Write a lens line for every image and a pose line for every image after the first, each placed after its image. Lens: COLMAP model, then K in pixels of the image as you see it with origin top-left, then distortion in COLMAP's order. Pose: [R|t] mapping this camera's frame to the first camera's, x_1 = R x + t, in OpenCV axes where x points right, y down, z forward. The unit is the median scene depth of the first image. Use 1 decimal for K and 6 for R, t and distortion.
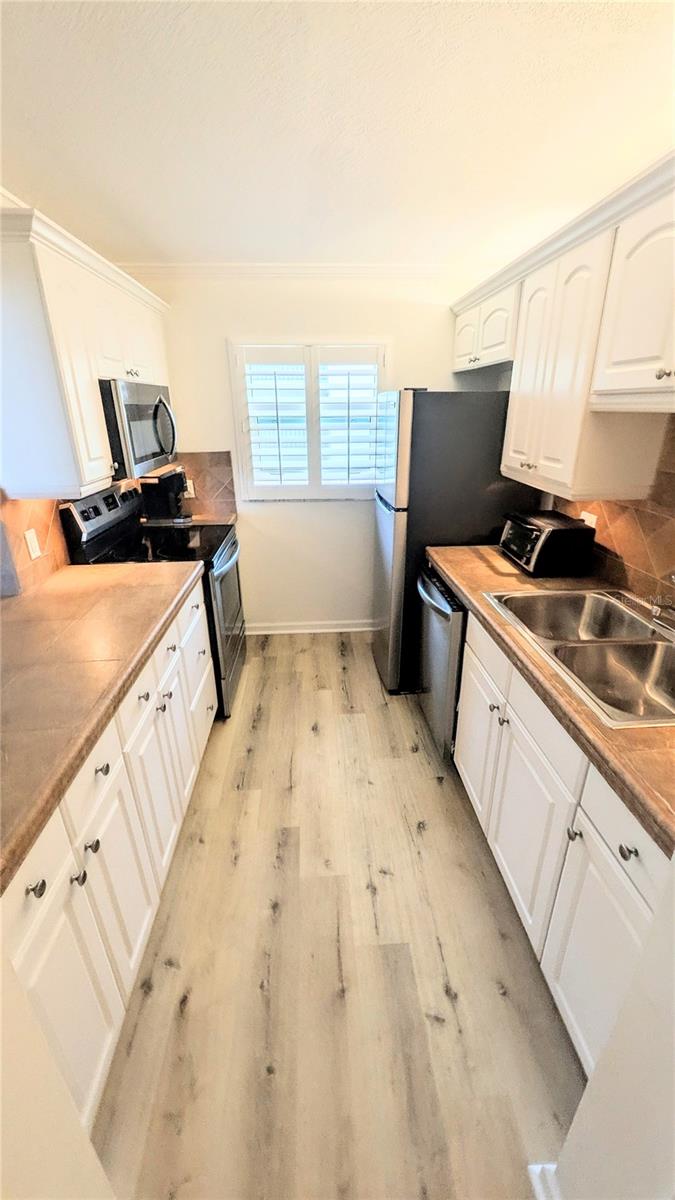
lens RADIAL K [[463.9, 0, 341.7], [0, 463.9, 597.0], [0, 0, 1]] dist [0.000340, -0.000302]
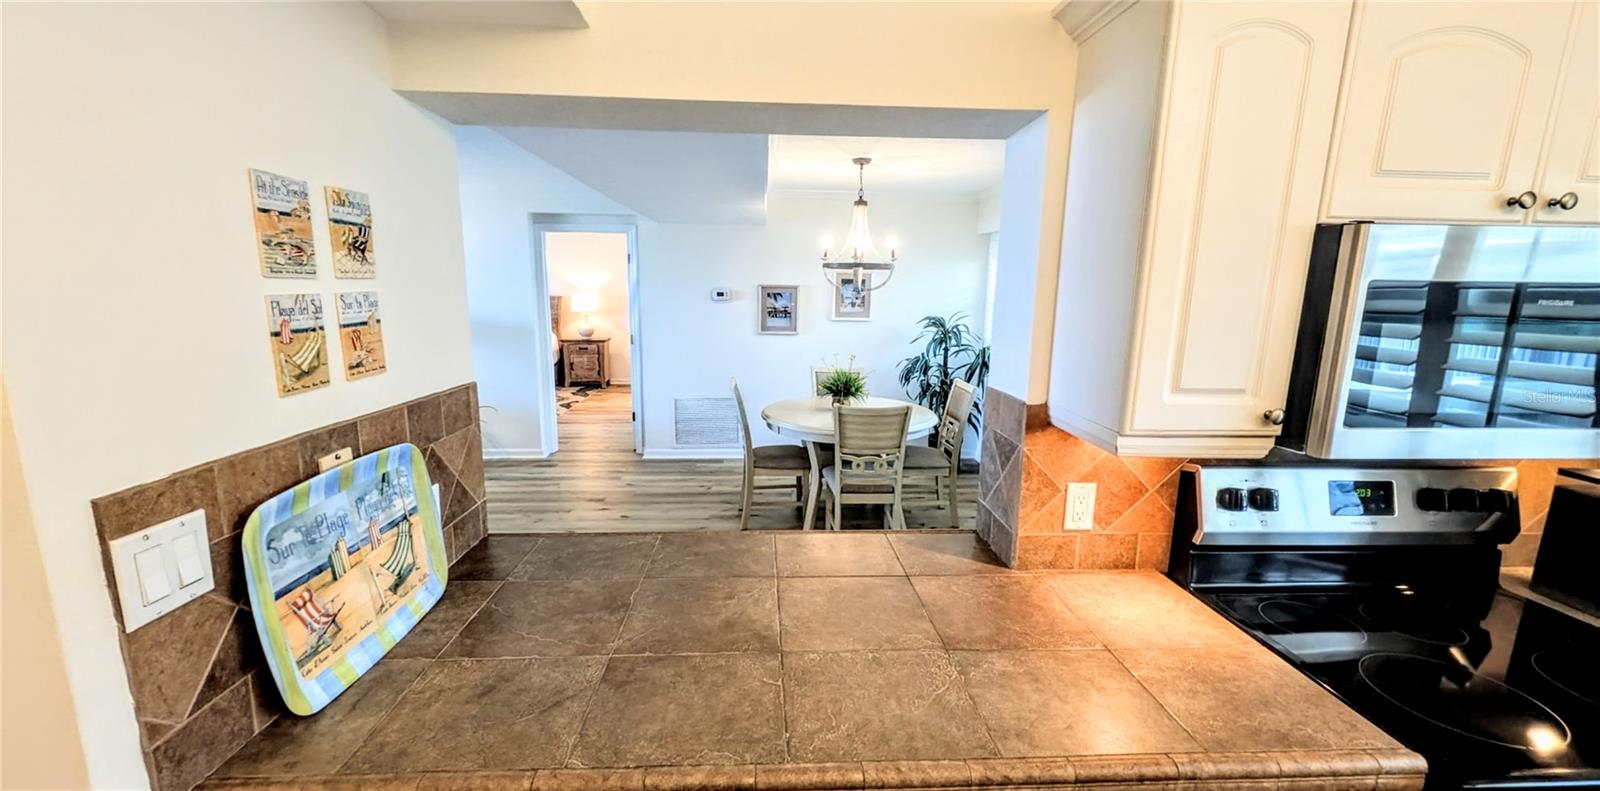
lens RADIAL K [[626.1, 0, 800.0], [0, 626.1, 395.5], [0, 0, 1]] dist [0.000045, 0.000023]
pose [[-0.013819, 0.172828, -0.984855, 0.073717], [-0.392111, 0.905120, 0.164338, -0.210069], [0.919814, 0.388444, 0.055260, 0.527703]]
